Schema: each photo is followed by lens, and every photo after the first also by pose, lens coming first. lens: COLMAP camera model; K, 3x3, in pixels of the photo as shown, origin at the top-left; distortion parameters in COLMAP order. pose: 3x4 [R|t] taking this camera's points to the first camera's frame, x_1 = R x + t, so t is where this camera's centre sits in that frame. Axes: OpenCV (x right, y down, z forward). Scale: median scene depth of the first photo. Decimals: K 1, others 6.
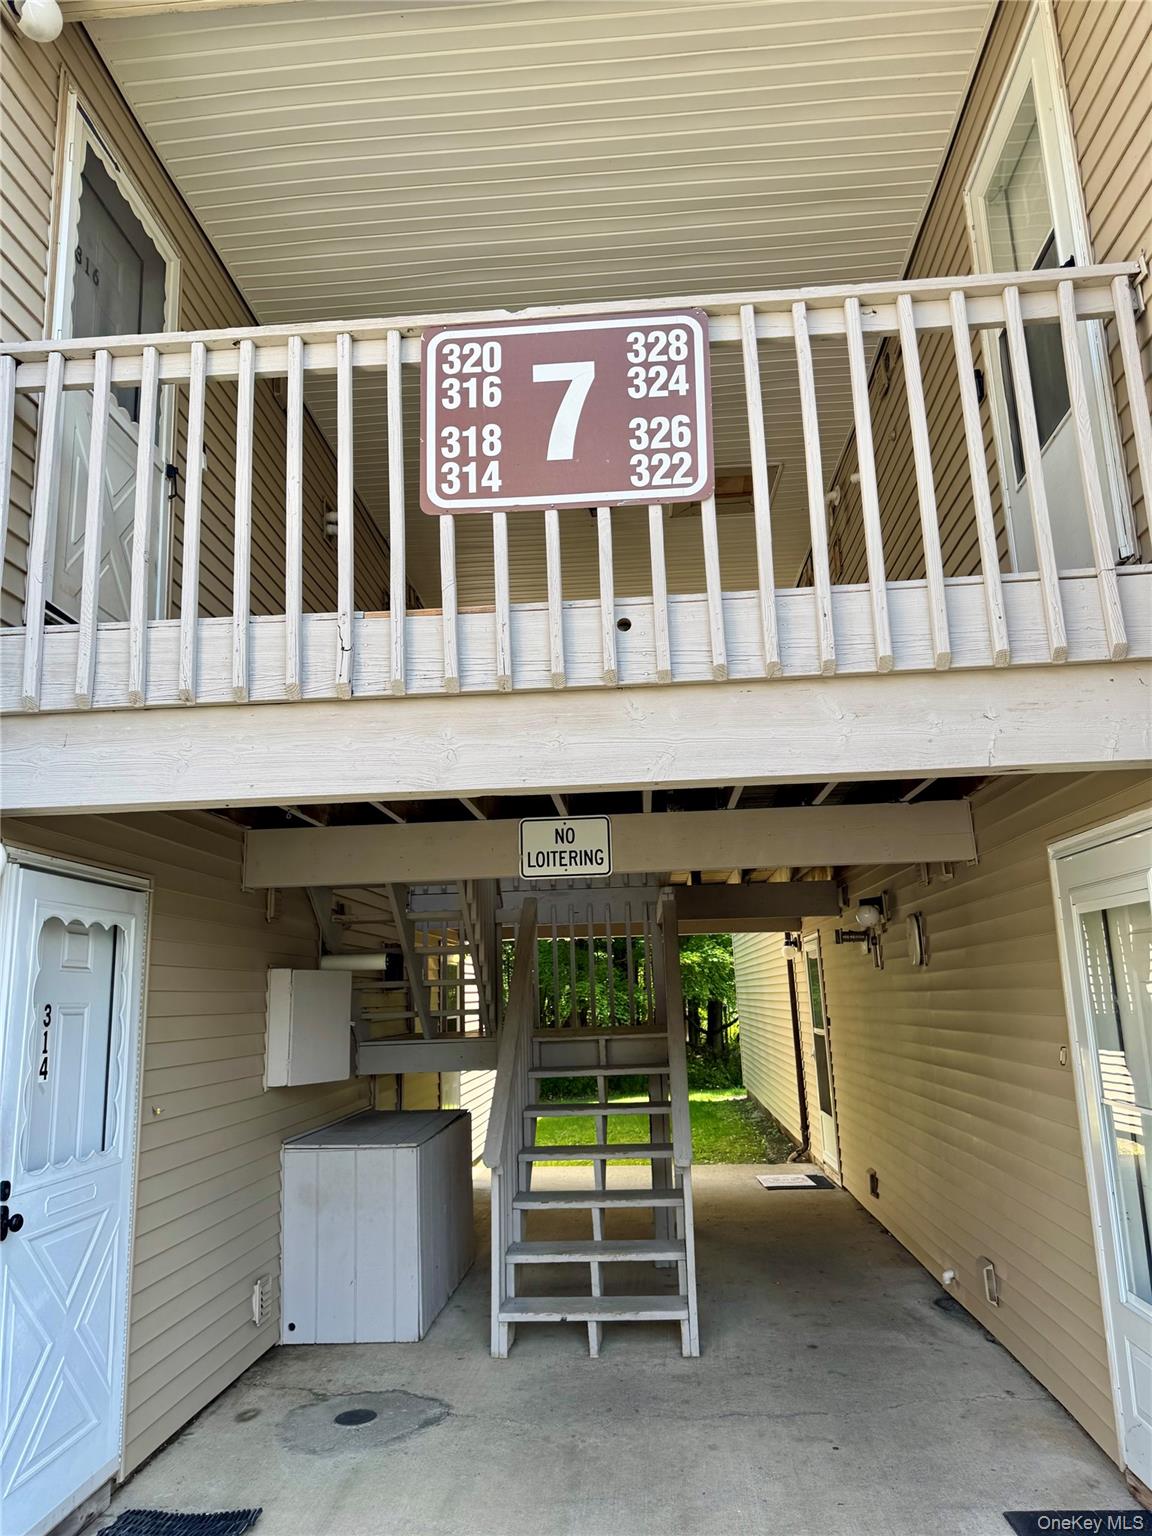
lens RADIAL K [[1091.4, 0, 574.3], [0, 1091.4, 767.7], [0, 0, 1]] dist [-0.014884, -0.007028]
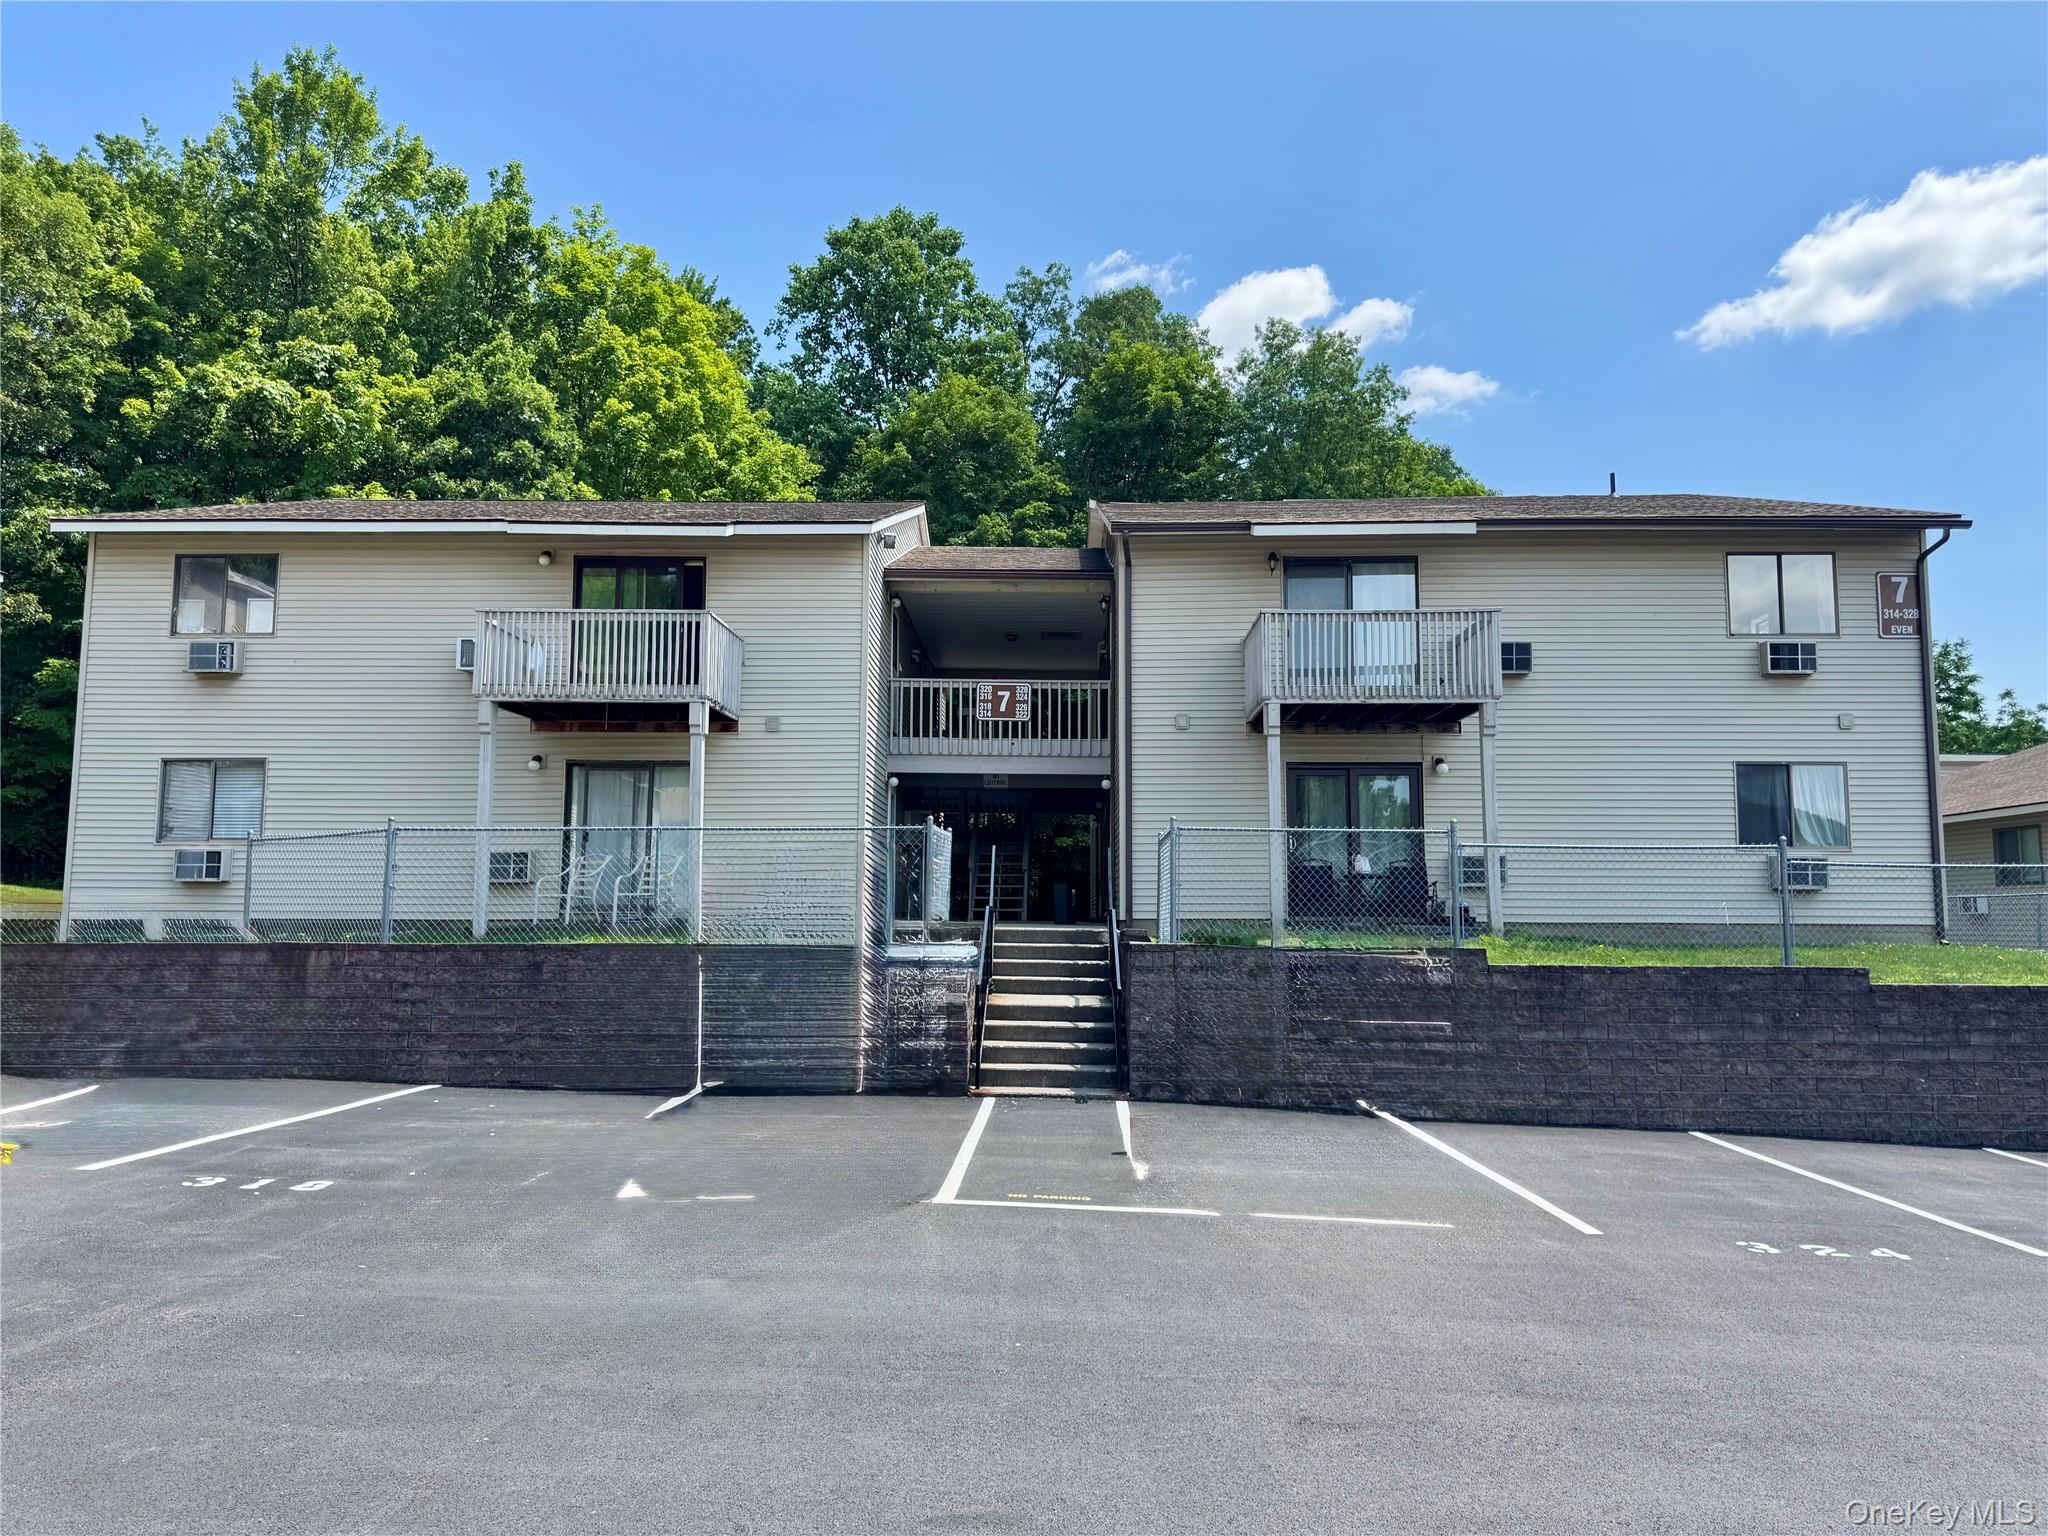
lens RADIAL K [[1455.2, 0, 1024.0], [0, 1455.2, 770.3], [0, 0, 1]] dist [-0.014884, -0.007028]
pose [[0.998668, 0.043418, 0.027876, -0.091373], [-0.045815, 0.994702, 0.092032, -0.646615], [-0.023732, -0.093186, 0.995366, -5.985916]]
